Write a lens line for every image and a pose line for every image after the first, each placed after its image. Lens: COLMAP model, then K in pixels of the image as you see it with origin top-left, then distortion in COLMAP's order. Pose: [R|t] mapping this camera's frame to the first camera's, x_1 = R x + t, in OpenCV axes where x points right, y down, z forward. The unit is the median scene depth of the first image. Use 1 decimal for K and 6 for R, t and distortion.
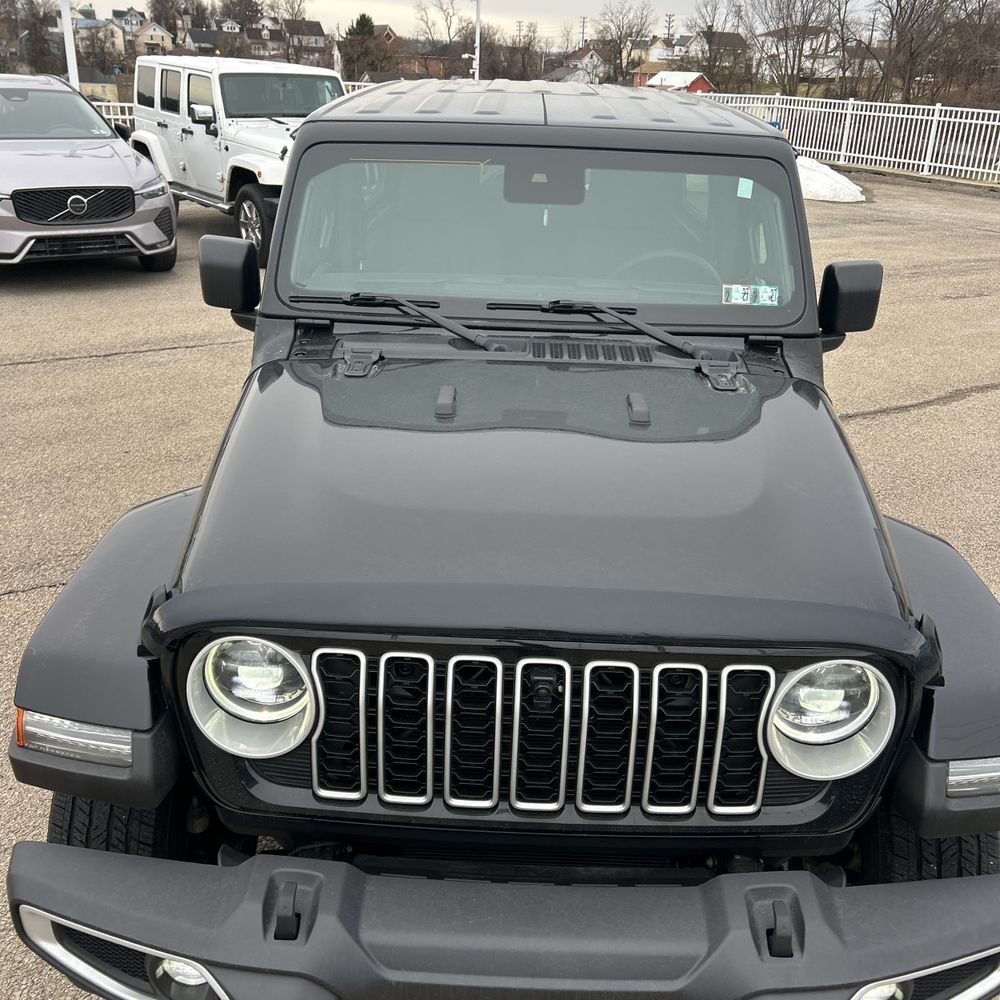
lens RADIAL K [[1041.5, 0, 500.0], [0, 1041.5, 500.0], [0, 0, 1]] dist [0.014519, -0.003439]
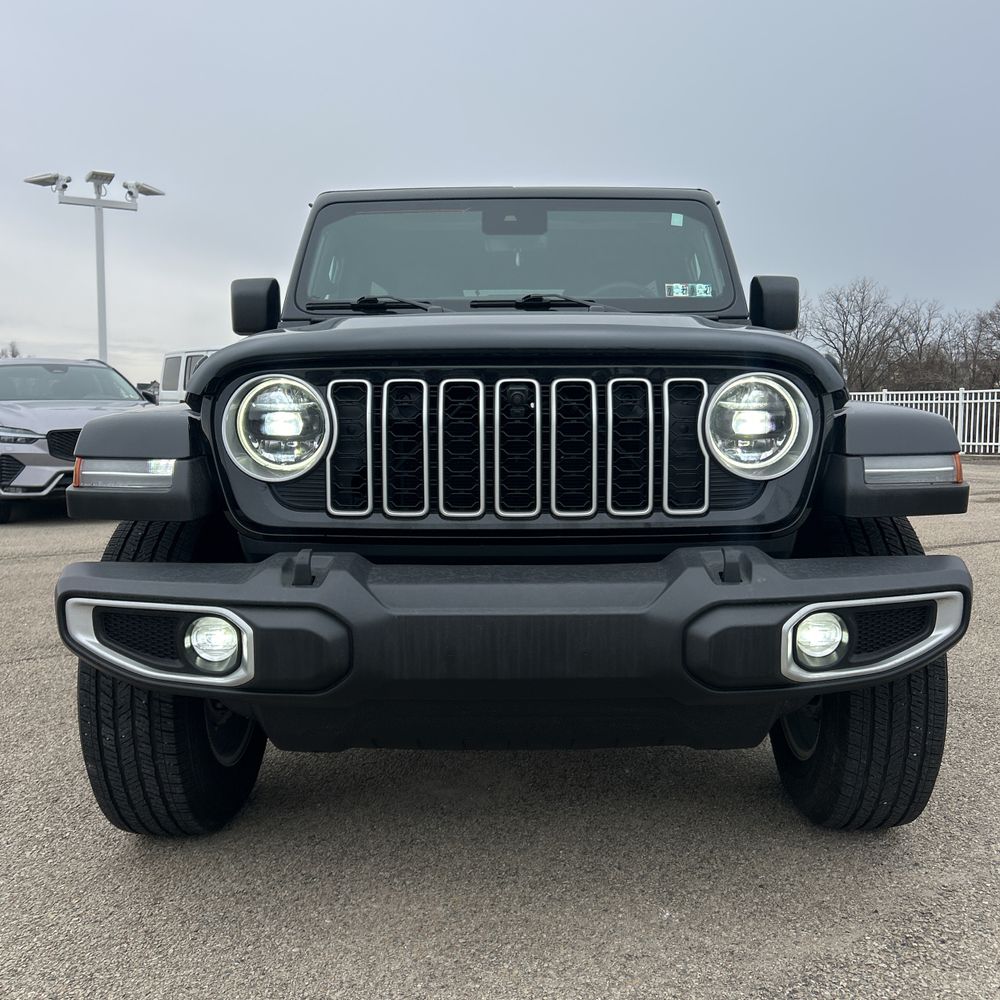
lens RADIAL K [[1022.4, 0, 503.3], [0, 1022.4, 510.0], [0, 0, 1]] dist [0.161017, -0.404815]
pose [[0.999290, -0.036462, 0.009466, 0.008393], [0.037616, 0.952316, -0.302785, 0.645134], [0.002026, 0.302926, 0.953012, -0.100905]]
